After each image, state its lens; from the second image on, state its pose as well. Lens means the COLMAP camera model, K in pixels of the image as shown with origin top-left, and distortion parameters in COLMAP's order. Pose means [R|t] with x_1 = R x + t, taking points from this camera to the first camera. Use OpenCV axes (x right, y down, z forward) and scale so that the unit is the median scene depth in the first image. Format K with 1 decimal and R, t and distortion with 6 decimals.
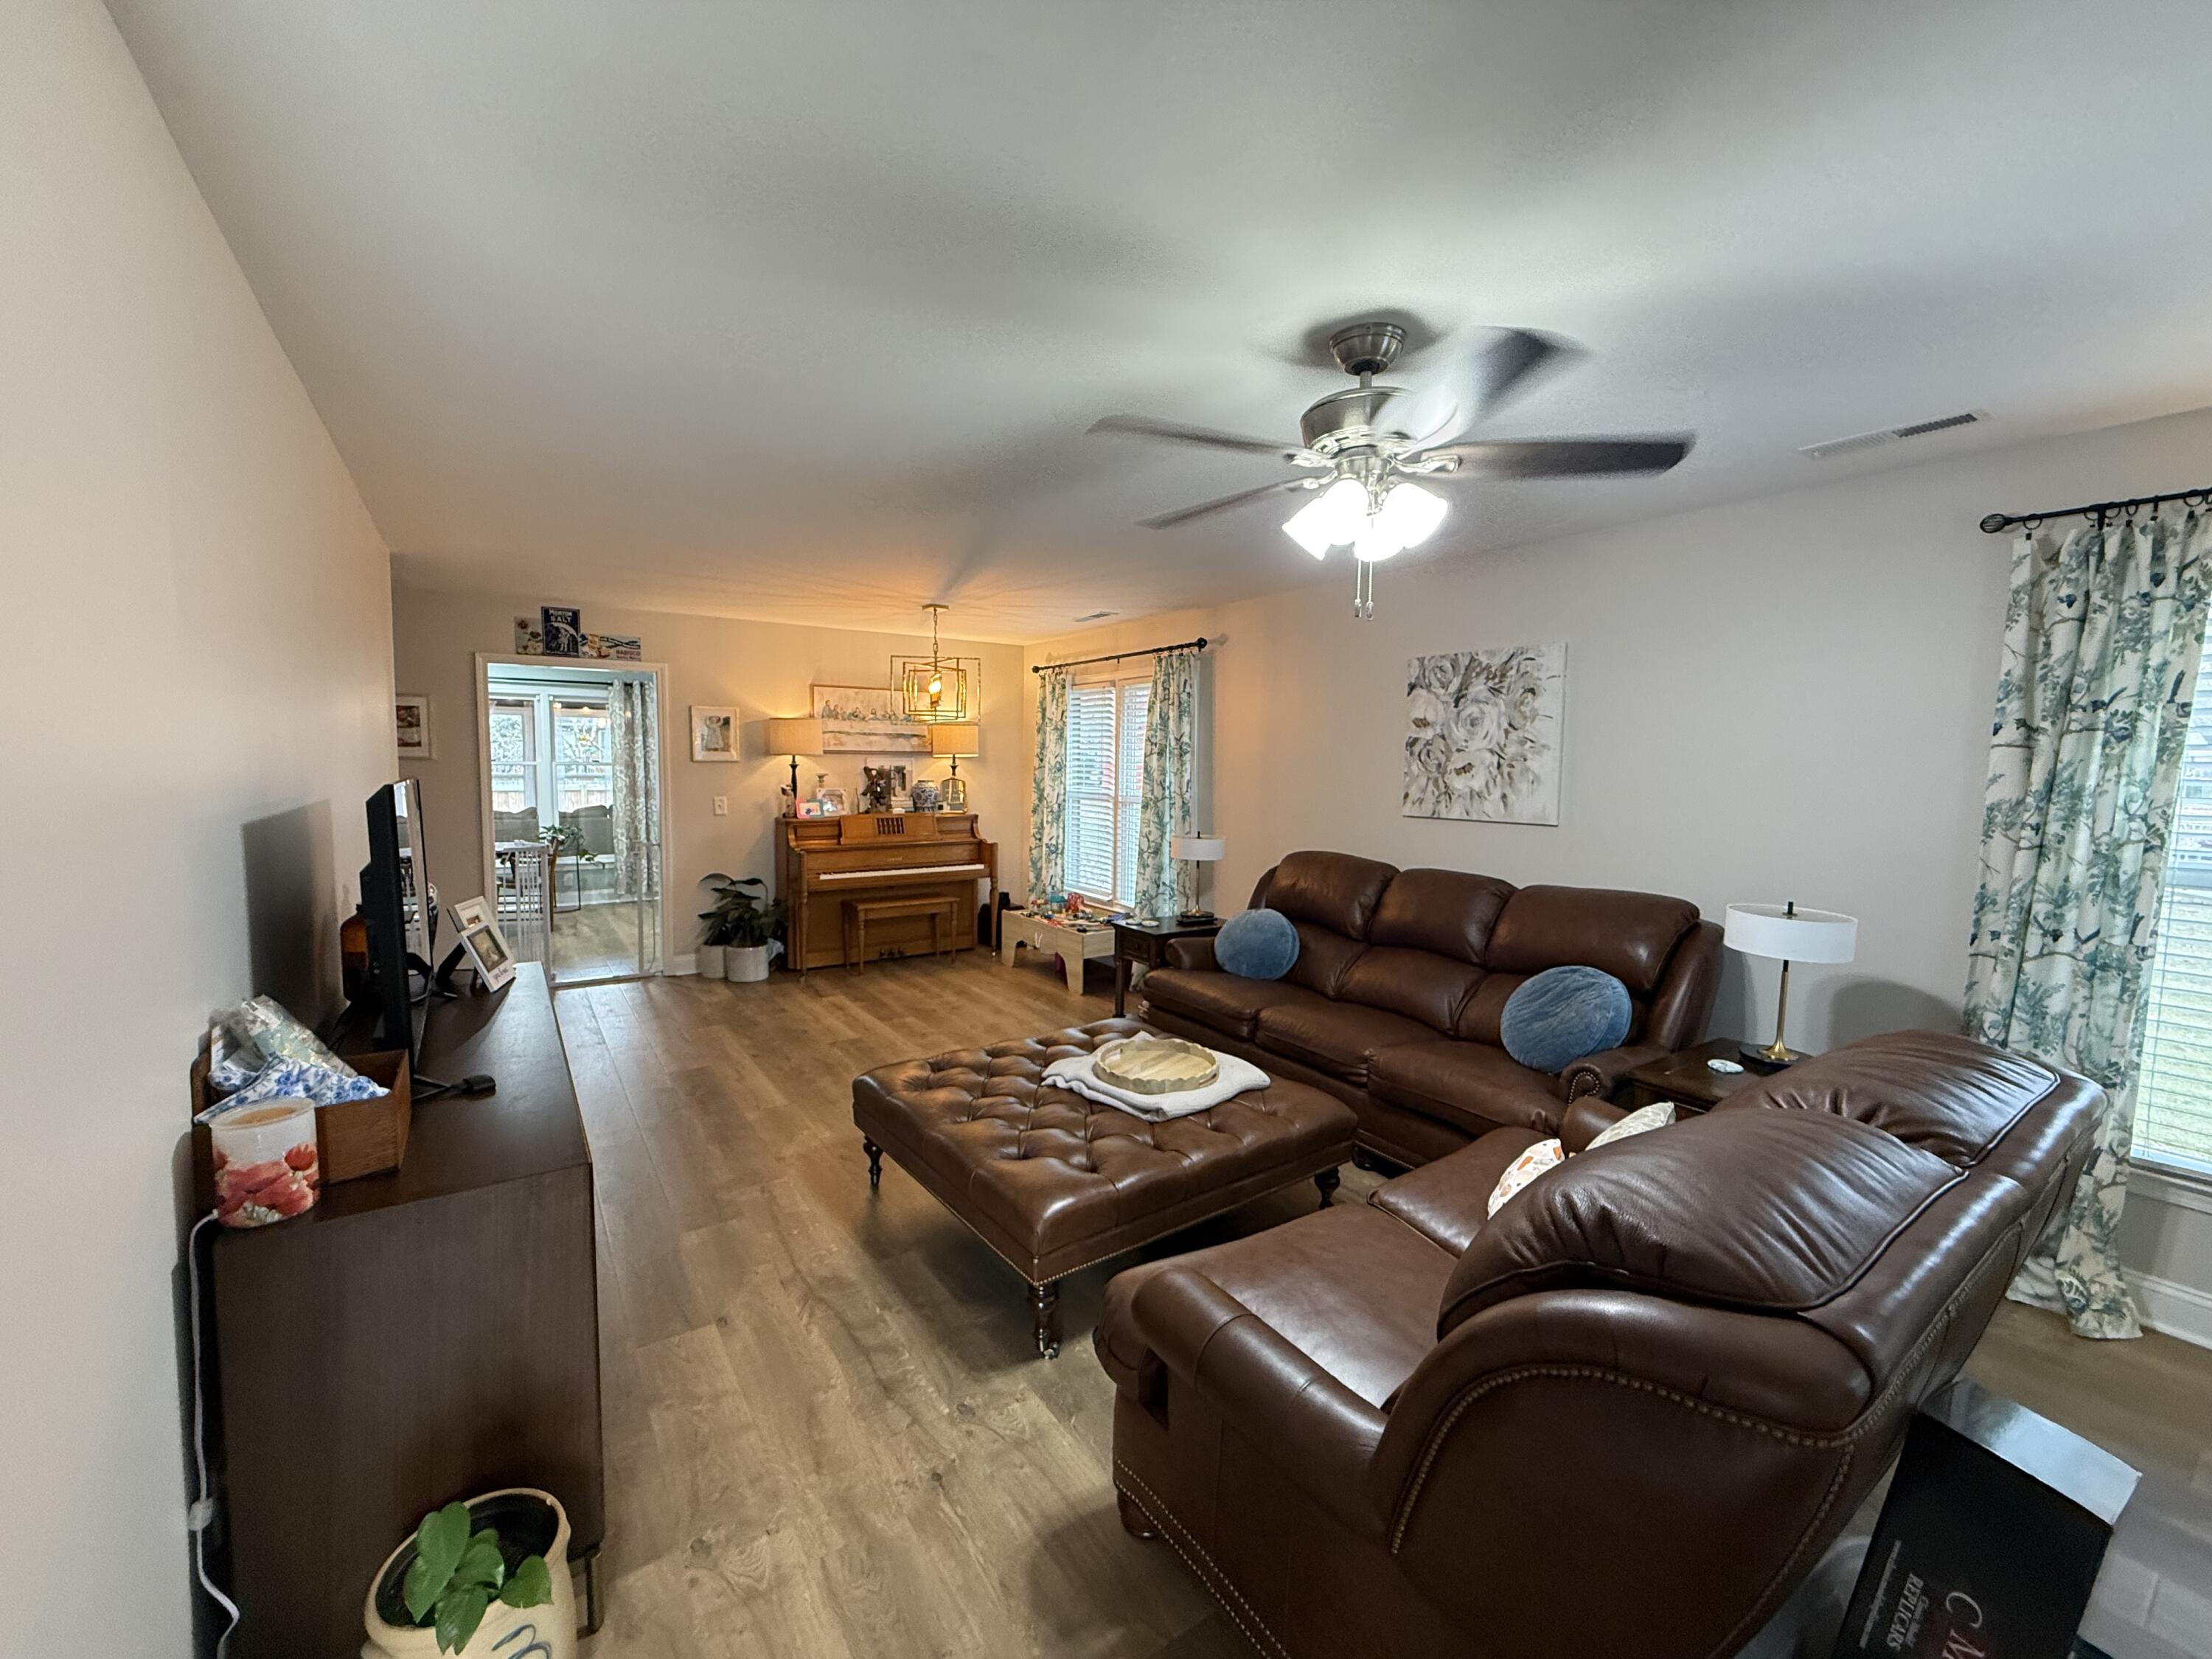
lens RADIAL K [[884.2, 0, 1109.9], [0, 884.2, 830.2], [0, 0, 1]] dist [-0.001922, 0.000111]
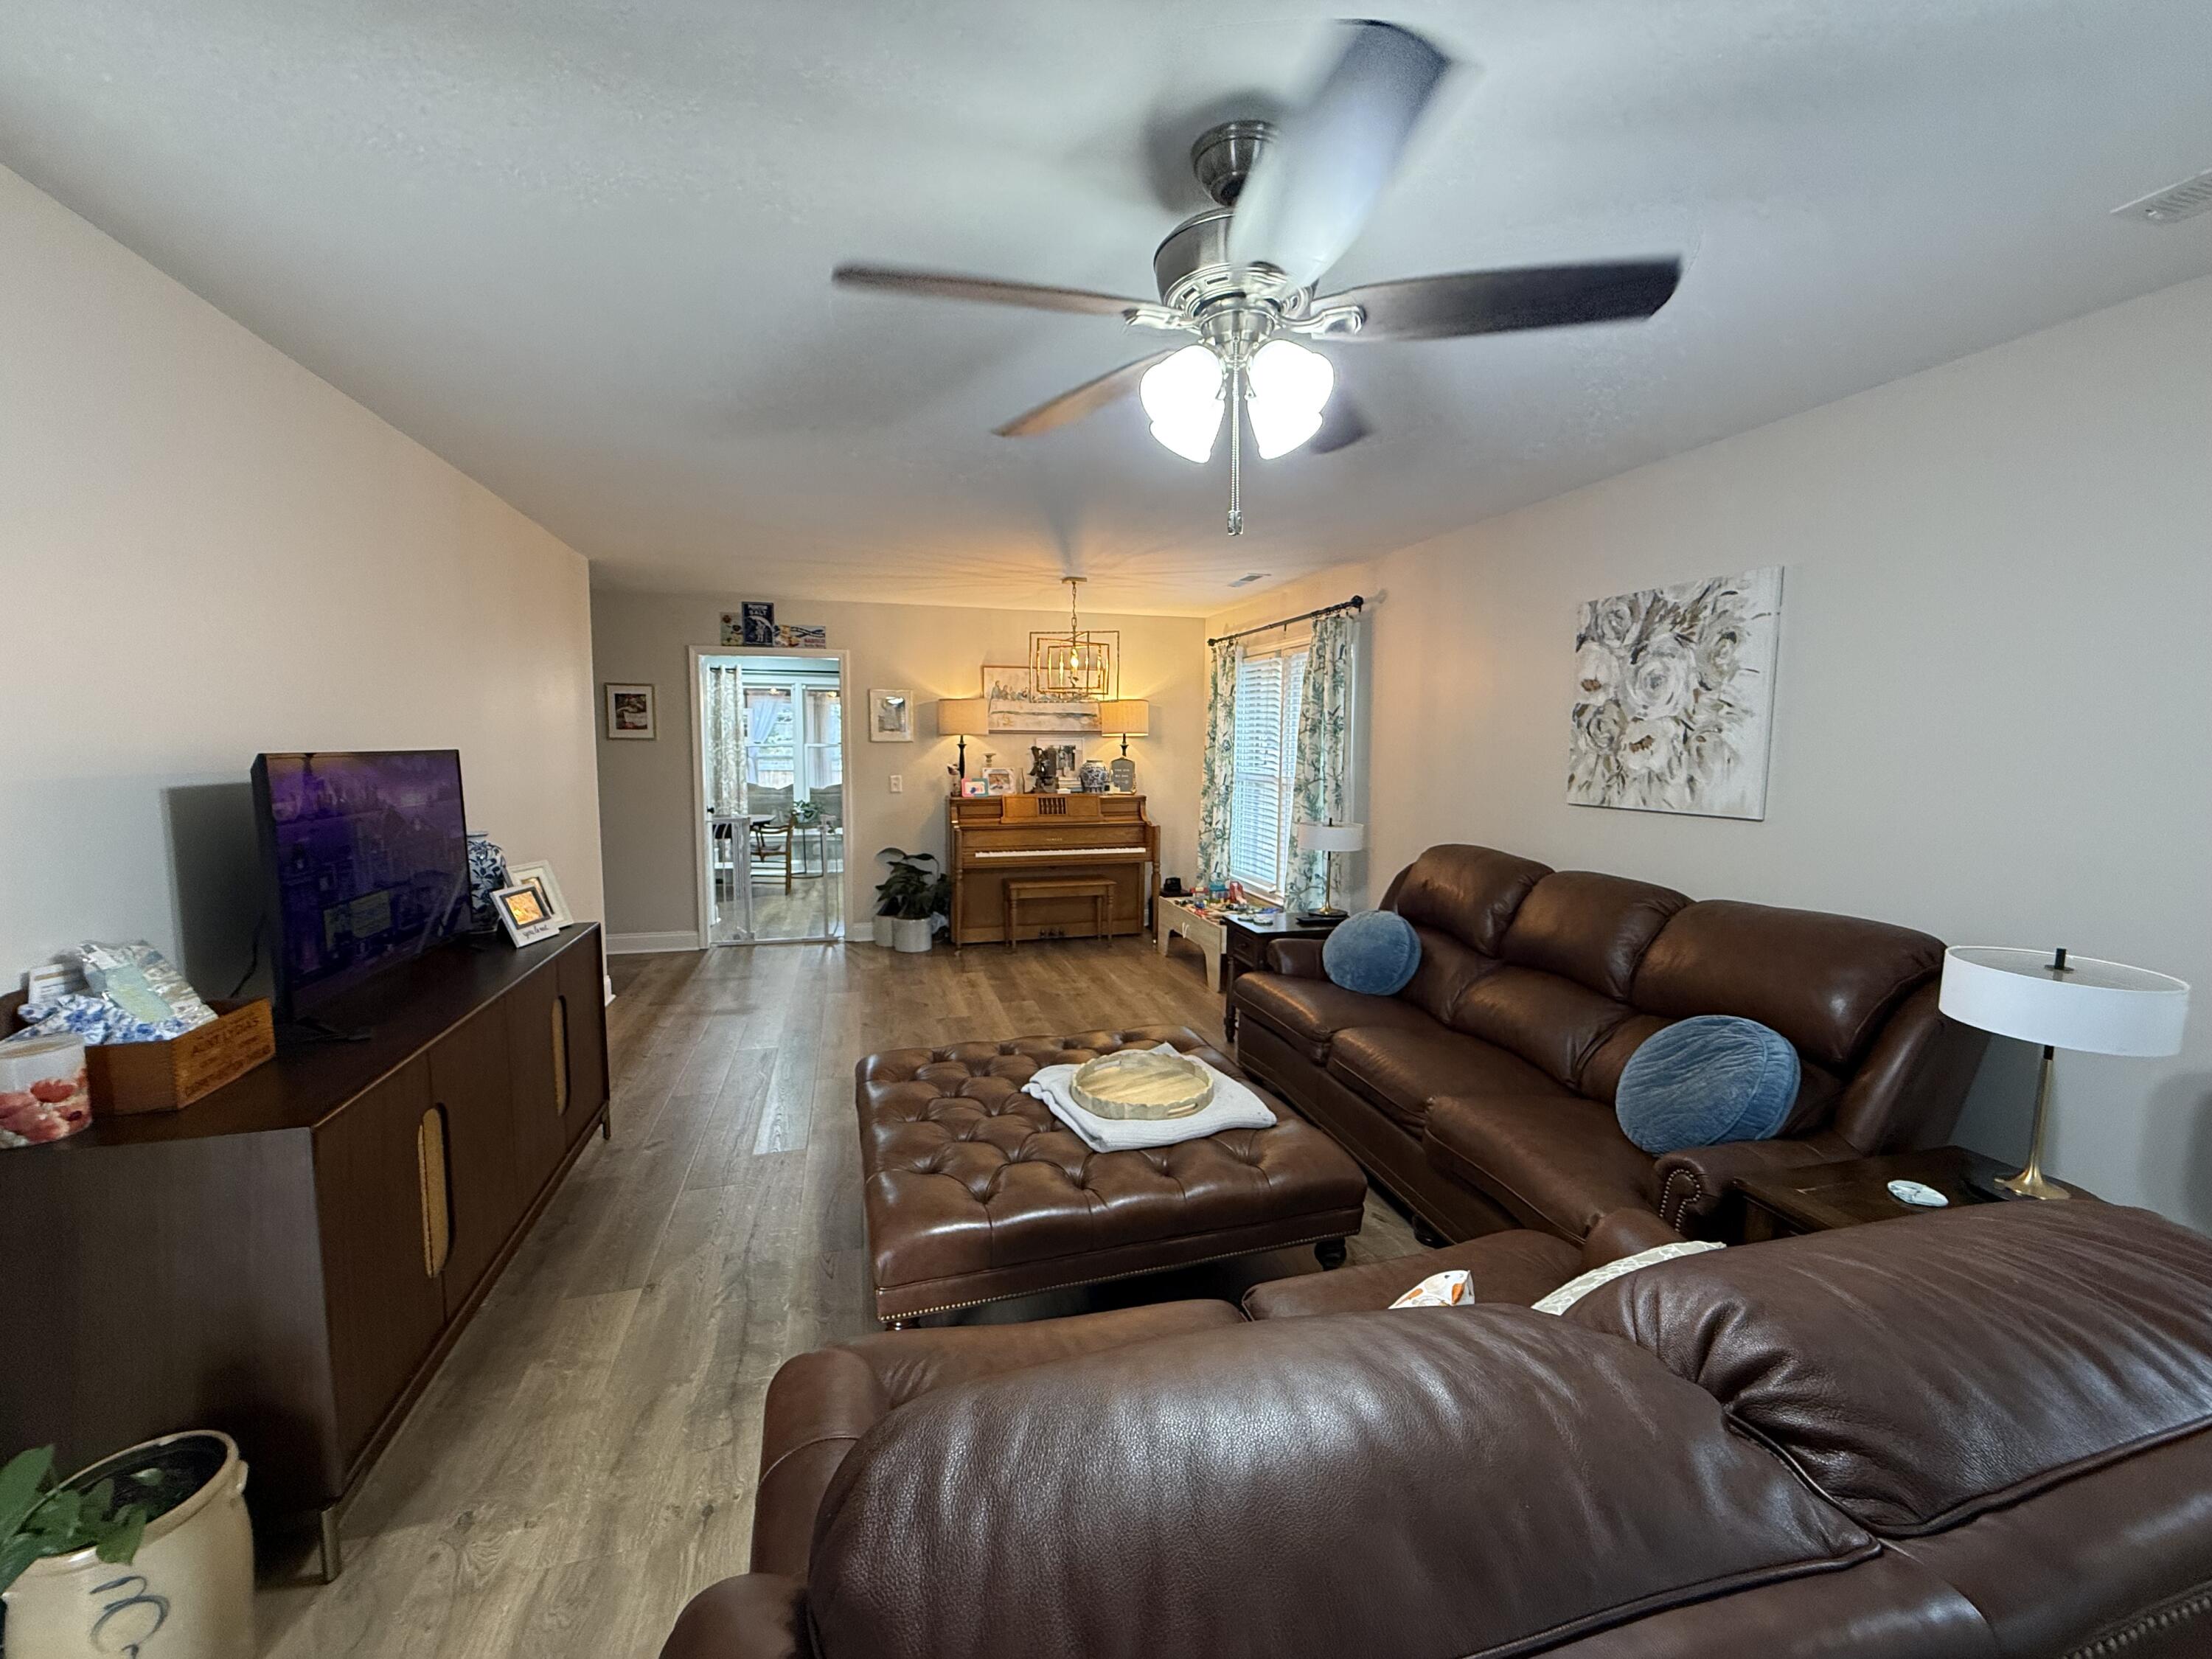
lens RADIAL K [[884.2, 0, 1111.2], [0, 884.2, 832.7], [0, 0, 1]] dist [-0.001922, 0.000111]
pose [[0.946603, 0.028155, -0.321169, 0.202171], [-0.021451, 0.999472, 0.024394, -0.000972], [0.321686, -0.016202, 0.946708, 0.118998]]
